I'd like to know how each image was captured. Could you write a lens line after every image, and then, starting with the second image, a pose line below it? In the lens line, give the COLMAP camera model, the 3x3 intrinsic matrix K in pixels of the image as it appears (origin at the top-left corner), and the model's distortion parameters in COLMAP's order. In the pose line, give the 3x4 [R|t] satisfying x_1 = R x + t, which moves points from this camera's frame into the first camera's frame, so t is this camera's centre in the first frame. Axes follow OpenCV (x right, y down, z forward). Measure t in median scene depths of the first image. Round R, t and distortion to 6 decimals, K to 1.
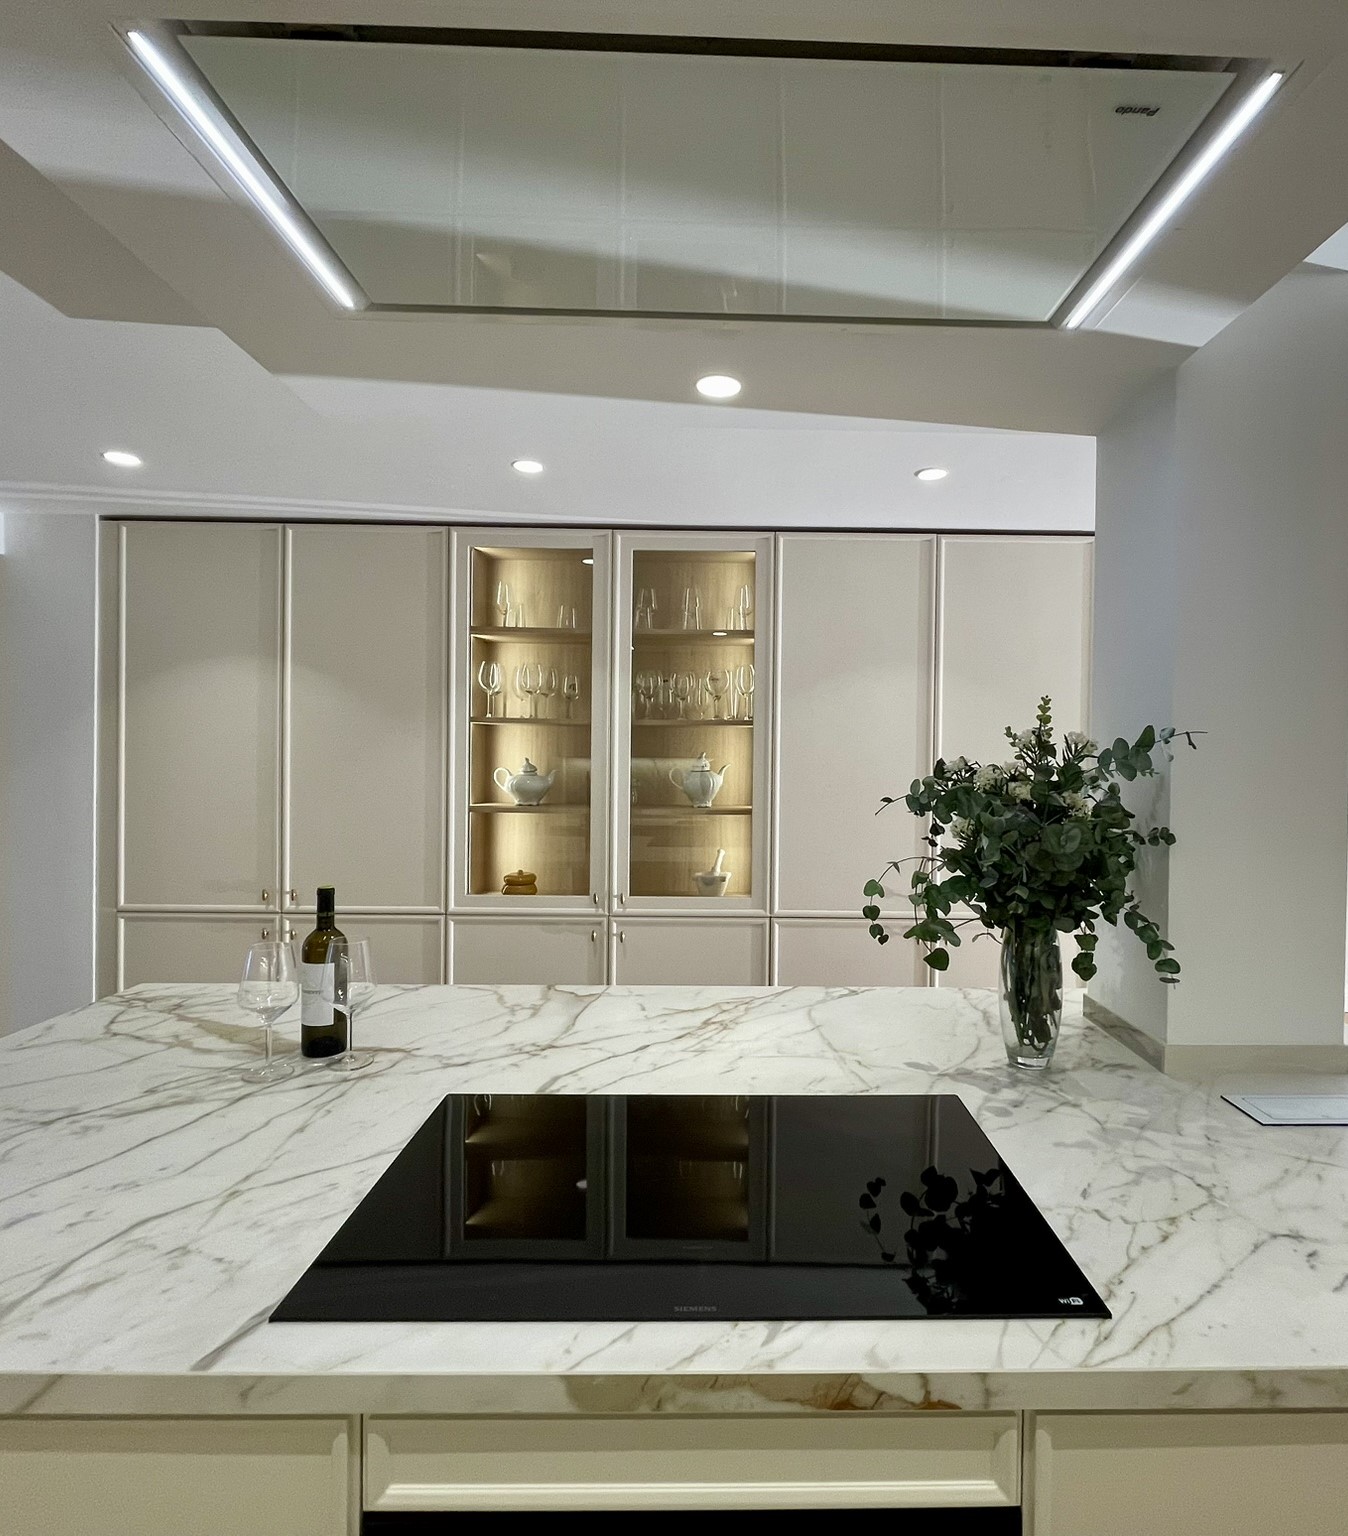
lens RADIAL K [[834.7, 0, 703.1], [0, 834.7, 758.4], [0, 0, 1]] dist [0.003858, -0.005961]
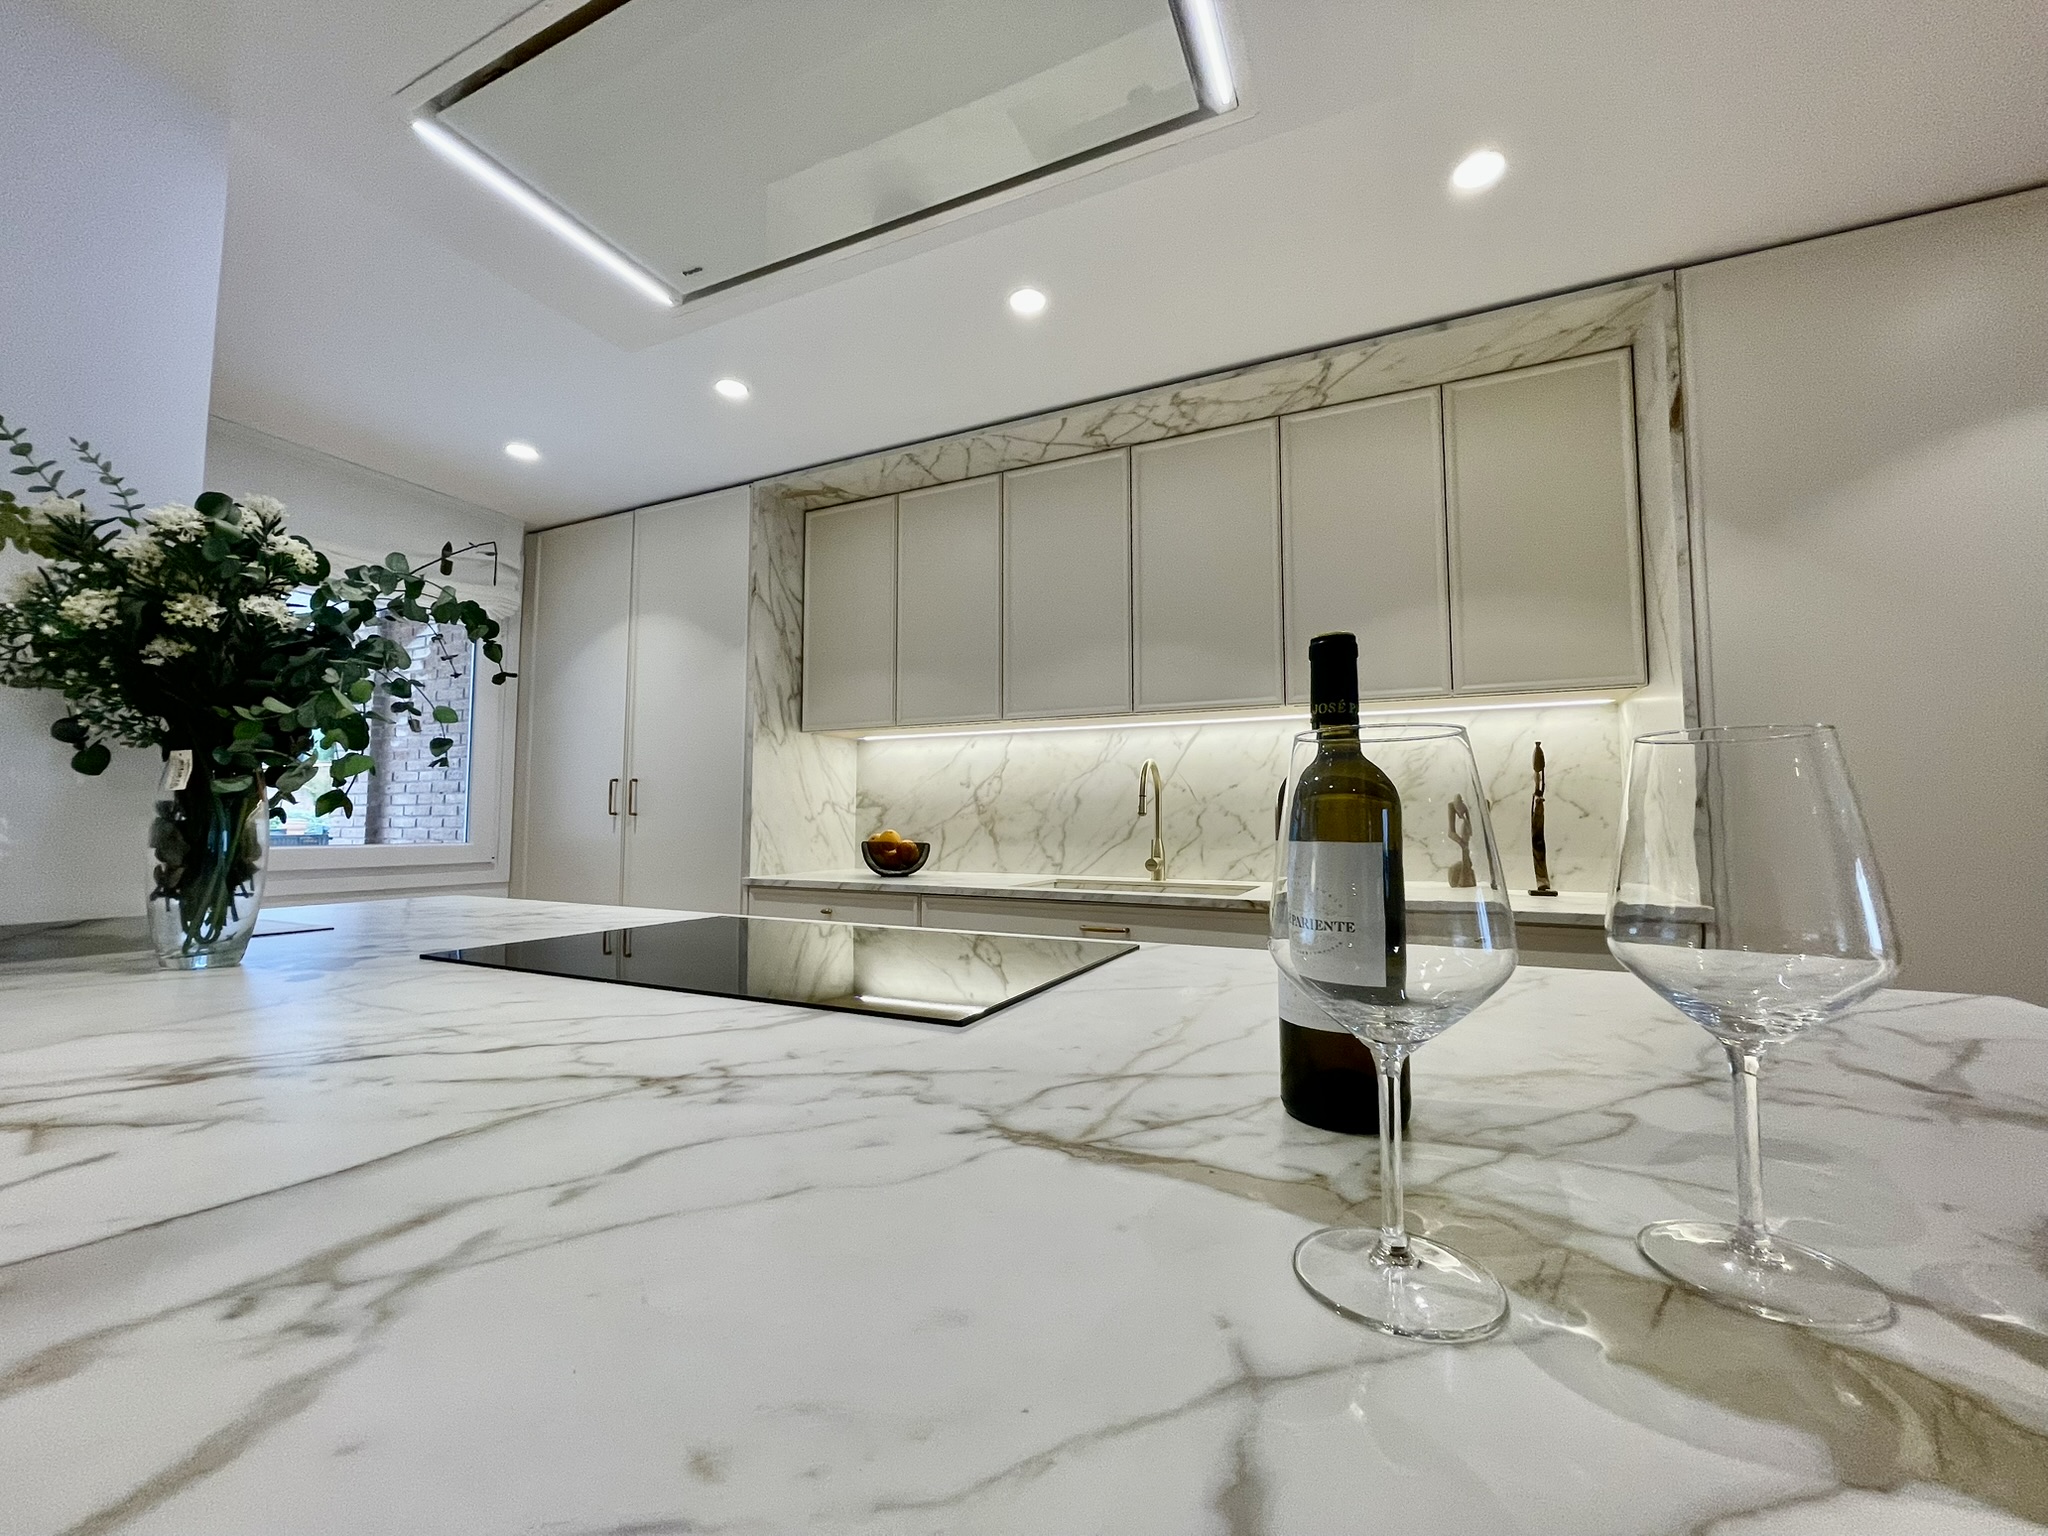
lens RADIAL K [[821.0, 0, 1018.8], [0, 821.0, 767.1], [0, 0, 1]] dist [-0.003744, -0.000531]
pose [[-0.892930, 0.015297, 0.449936, -0.519949], [-0.013971, 0.998000, -0.061657, 0.235631], [-0.449980, -0.061341, -0.890930, 1.319379]]
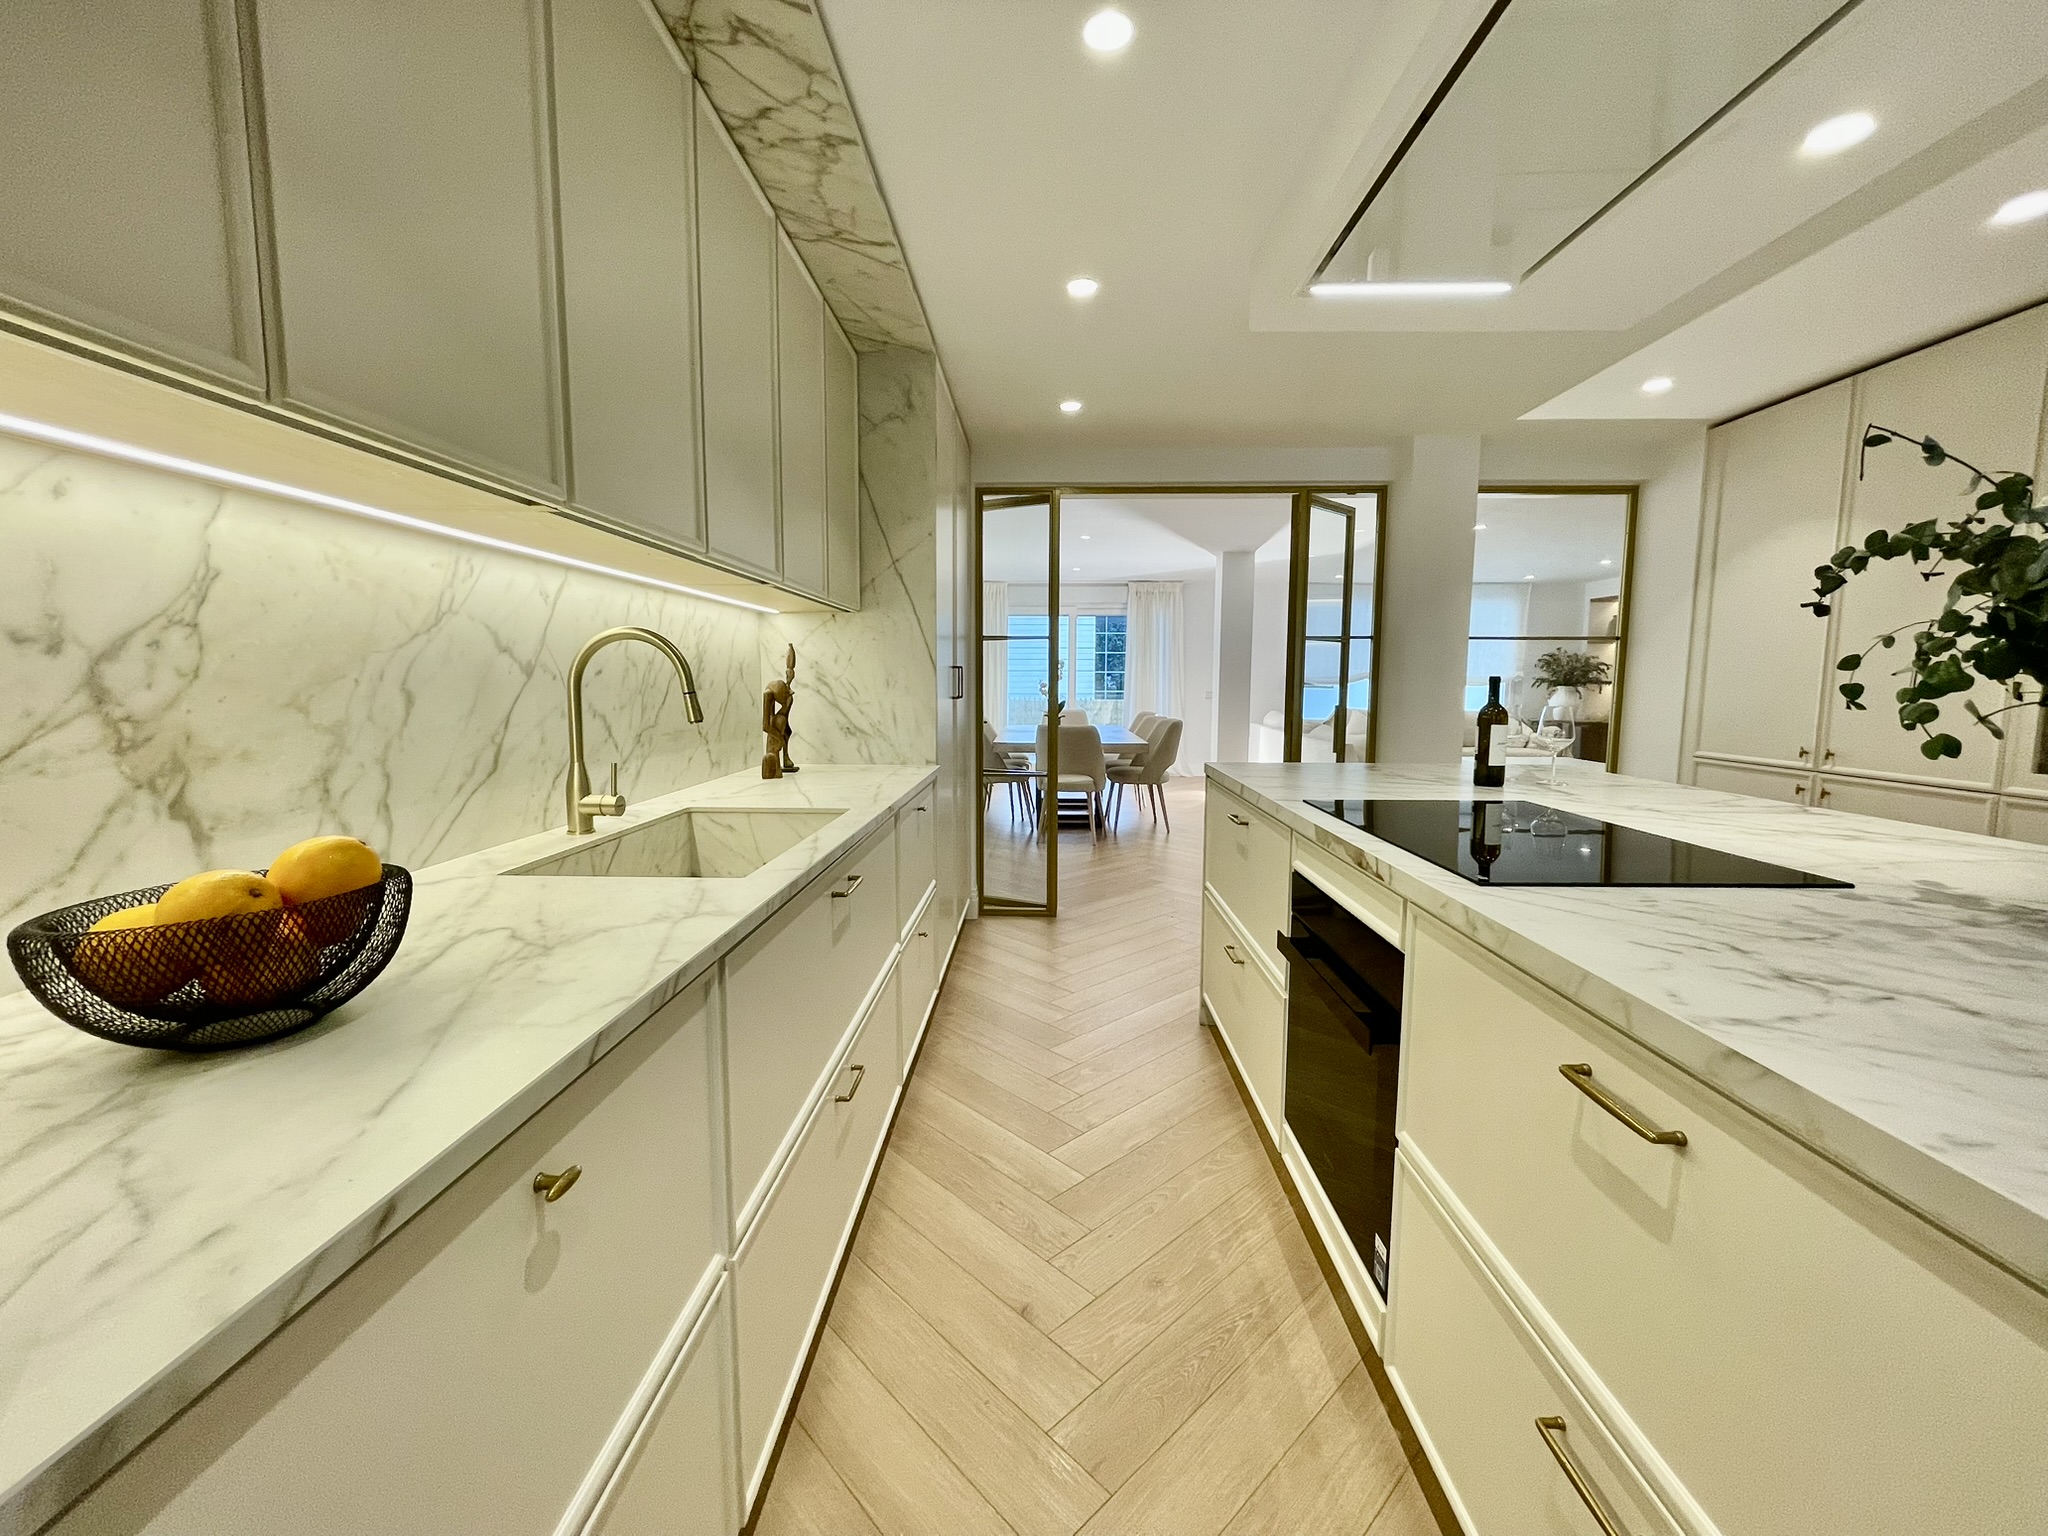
lens RADIAL K [[821.0, 0, 1023.5], [0, 821.0, 767.1], [0, 0, 1]] dist [-0.003744, -0.000531]
pose [[-0.049408, 0.094959, -0.994254, 1.074406], [-0.002075, 0.995458, 0.095177, 0.181199], [0.998777, 0.006766, -0.048986, 0.155190]]
